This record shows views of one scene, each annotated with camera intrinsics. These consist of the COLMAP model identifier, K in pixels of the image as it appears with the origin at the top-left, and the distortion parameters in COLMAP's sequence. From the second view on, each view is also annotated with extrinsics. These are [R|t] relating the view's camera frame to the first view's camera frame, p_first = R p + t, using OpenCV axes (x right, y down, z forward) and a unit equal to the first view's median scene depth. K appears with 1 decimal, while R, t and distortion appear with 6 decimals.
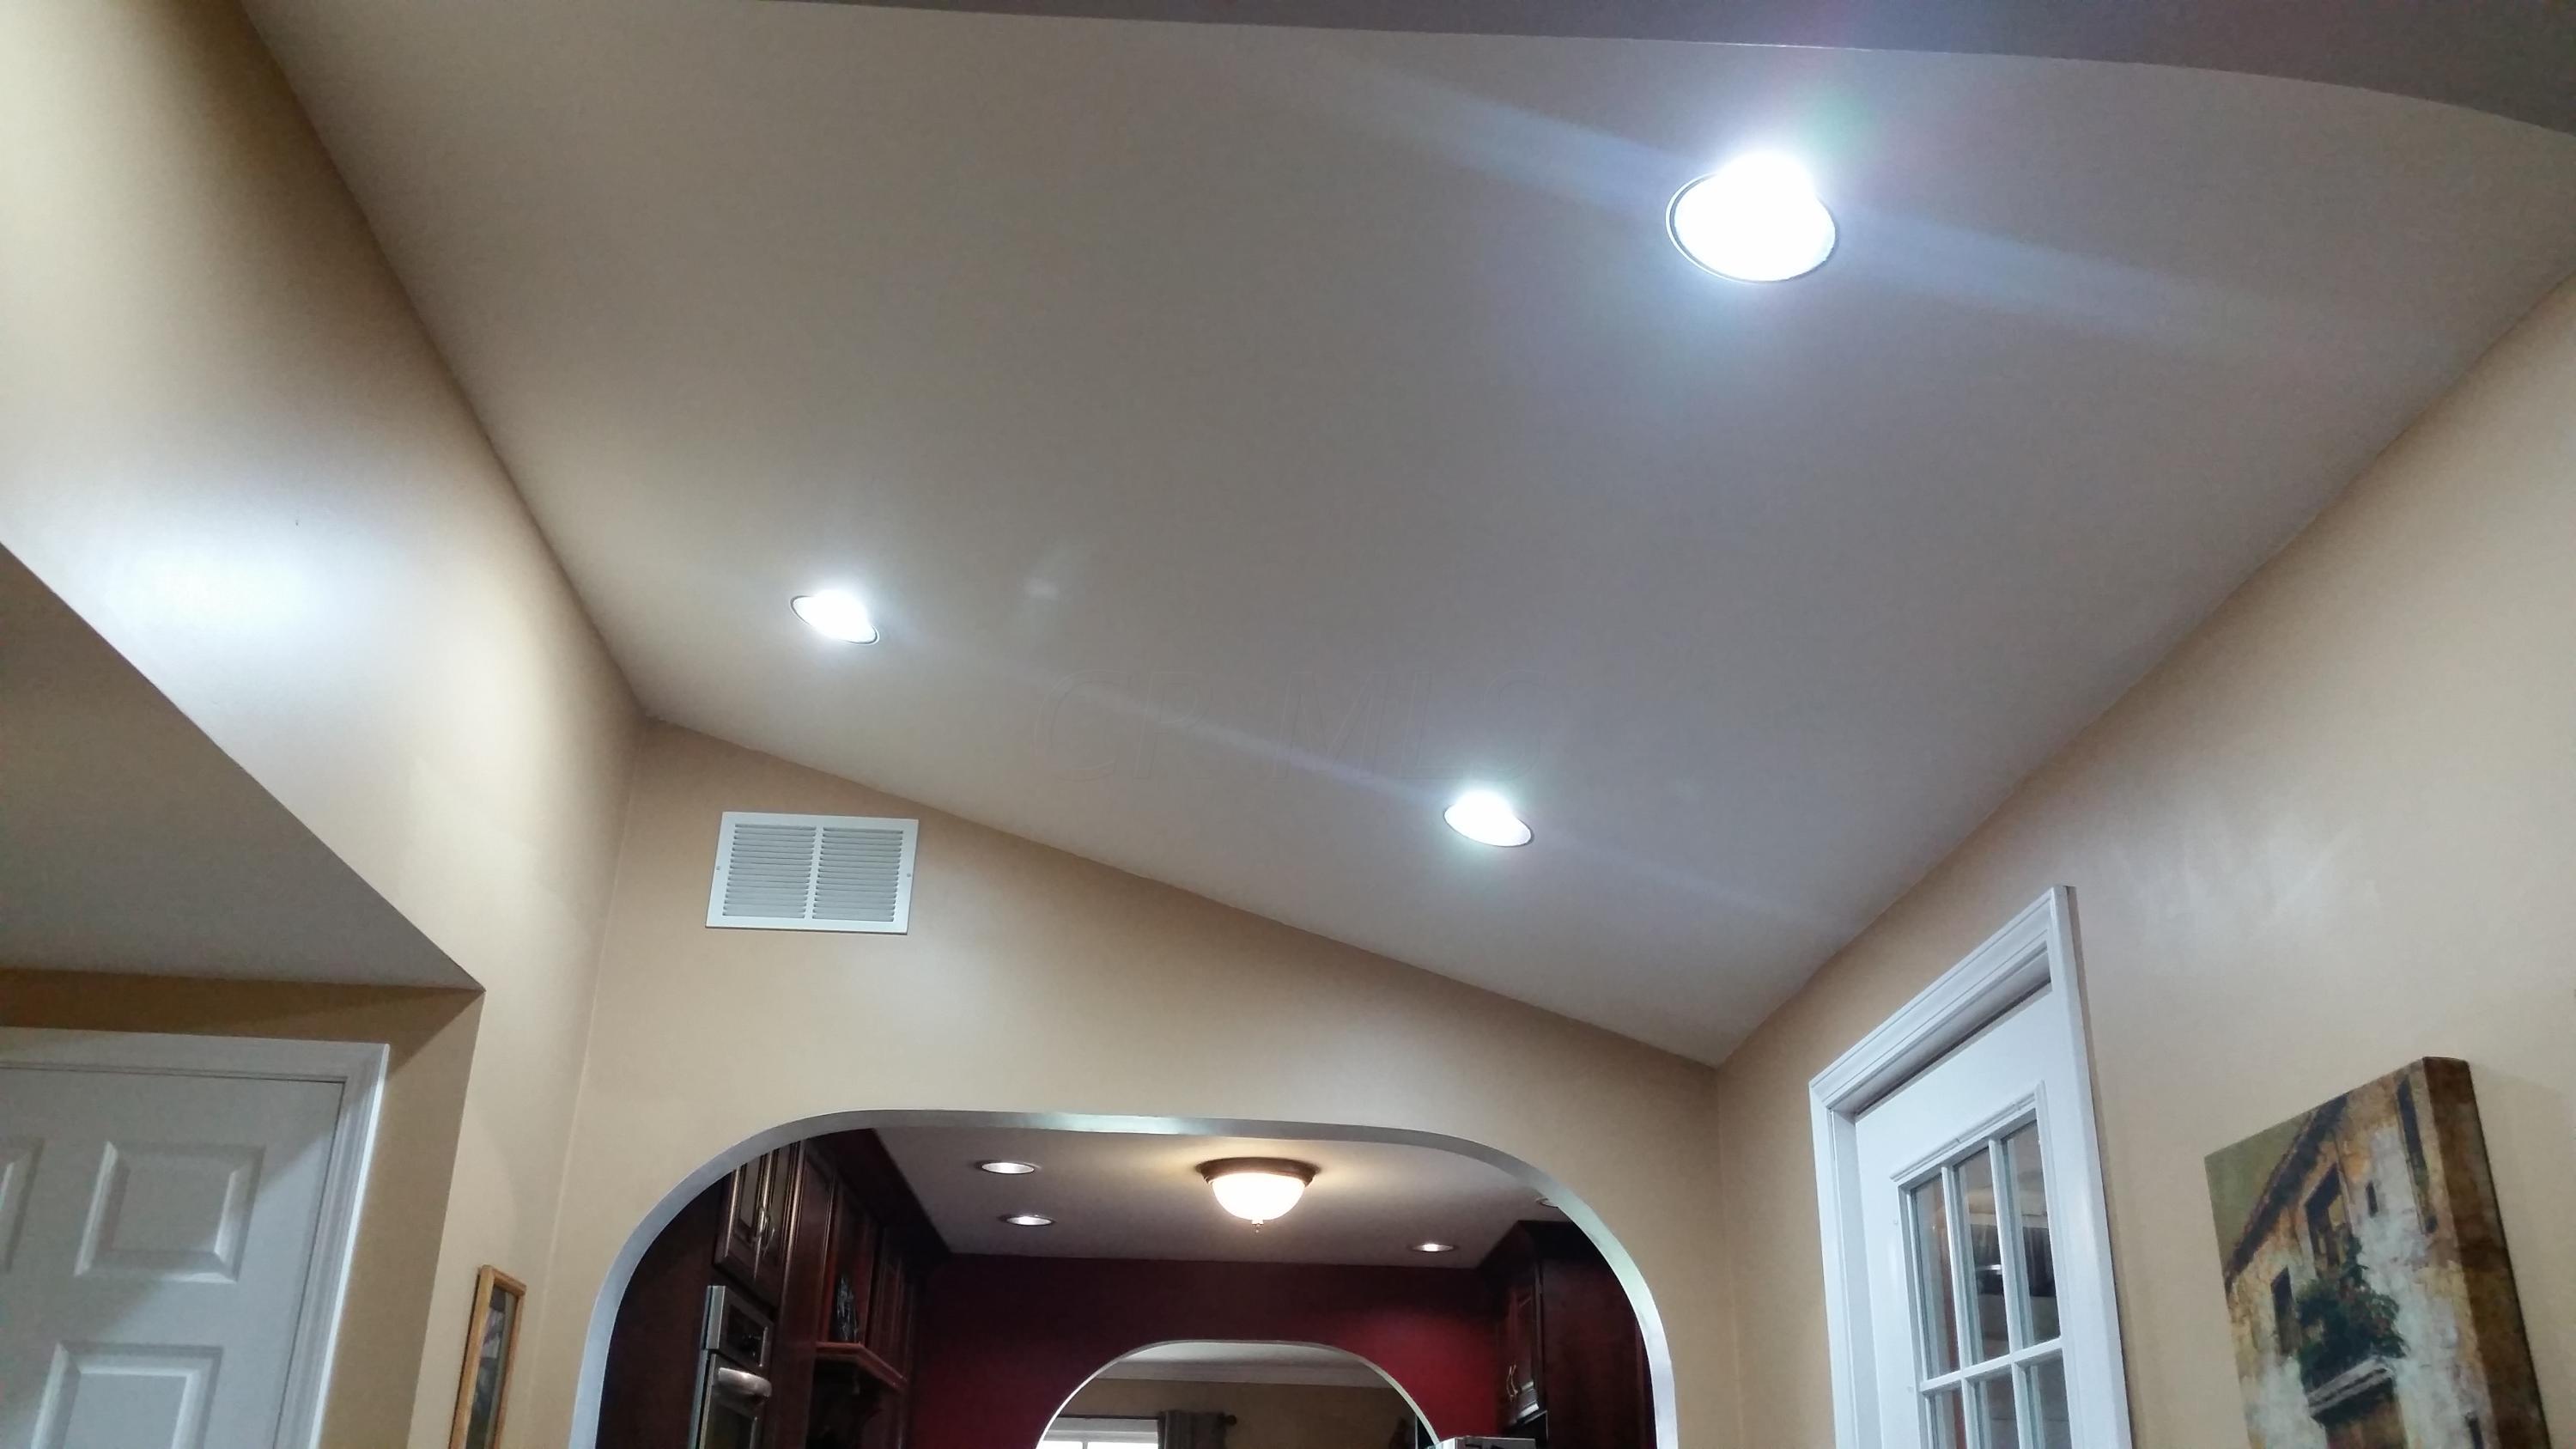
lens RADIAL K [[2141.9, 0, 1287.9], [0, 2141.9, 728.1], [0, 0, 1]] dist [0.066574, -0.007497]
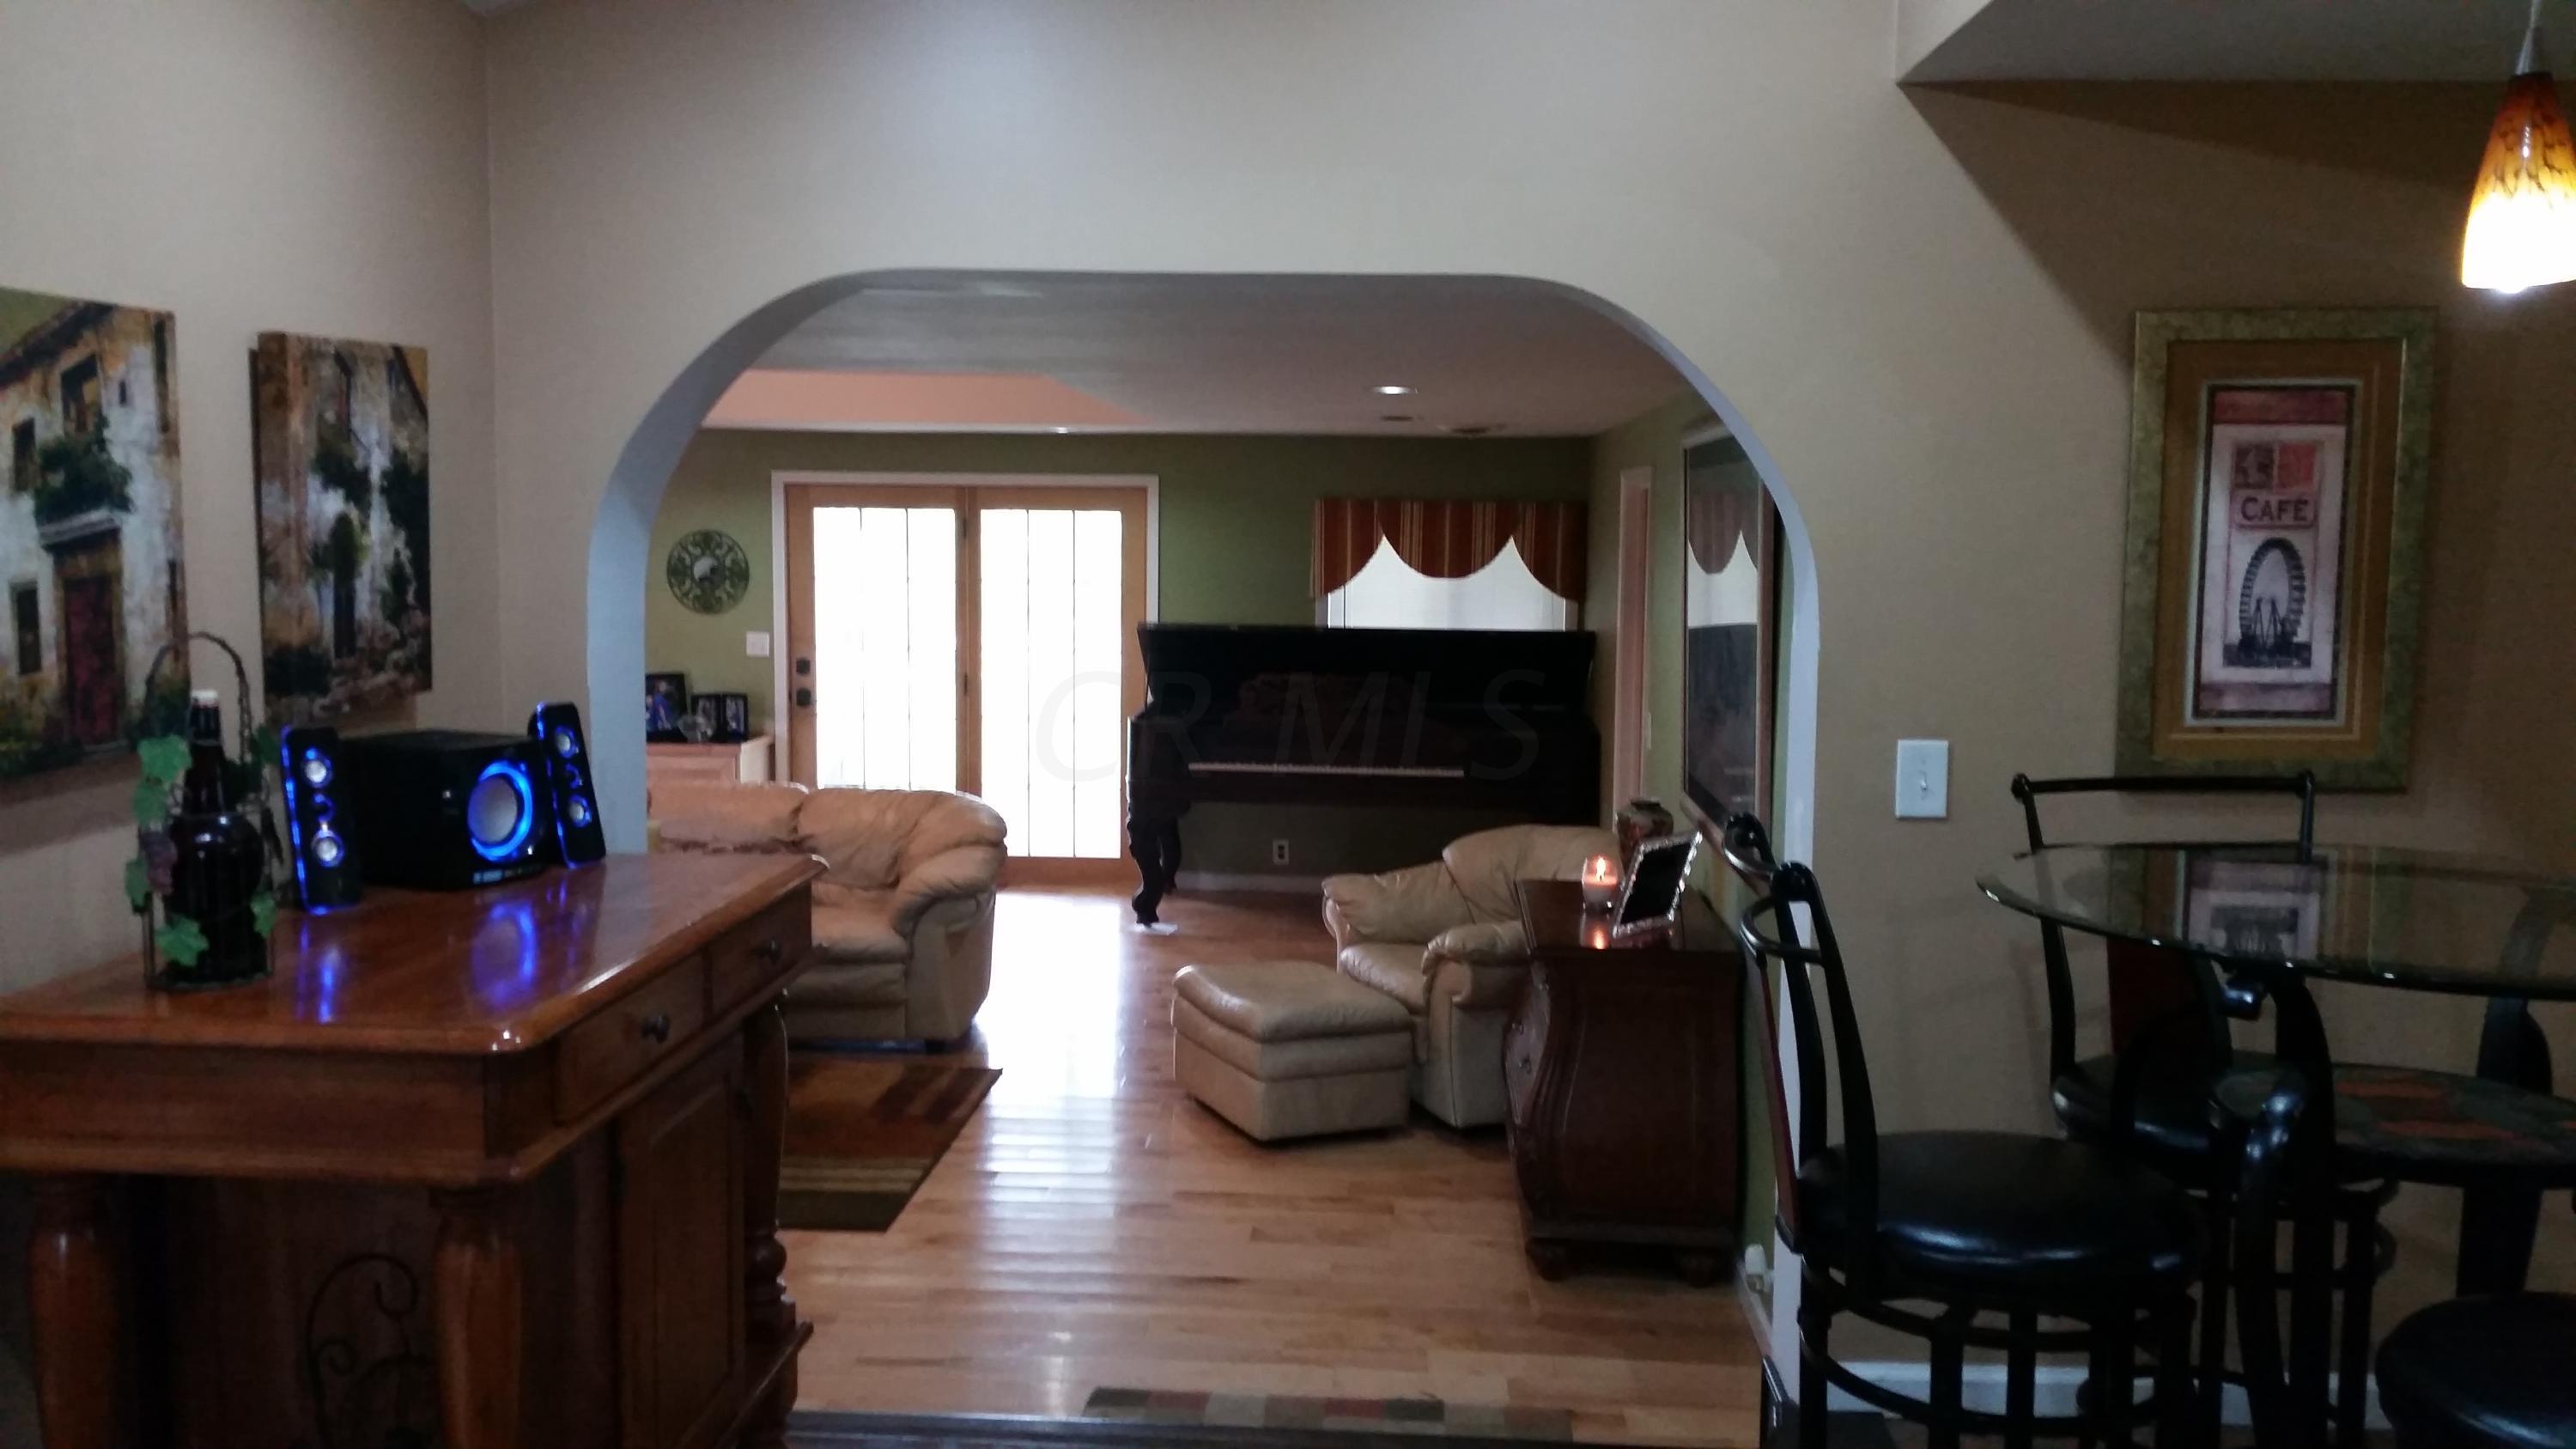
lens RADIAL K [[2141.9, 0, 1275.5], [0, 2141.9, 709.2], [0, 0, 1]] dist [0.066574, -0.007497]
pose [[-0.993062, -0.041671, 0.109958, -0.307671], [-0.072592, 0.952897, -0.294480, 0.699468], [-0.092508, -0.300419, -0.949311, 2.039660]]
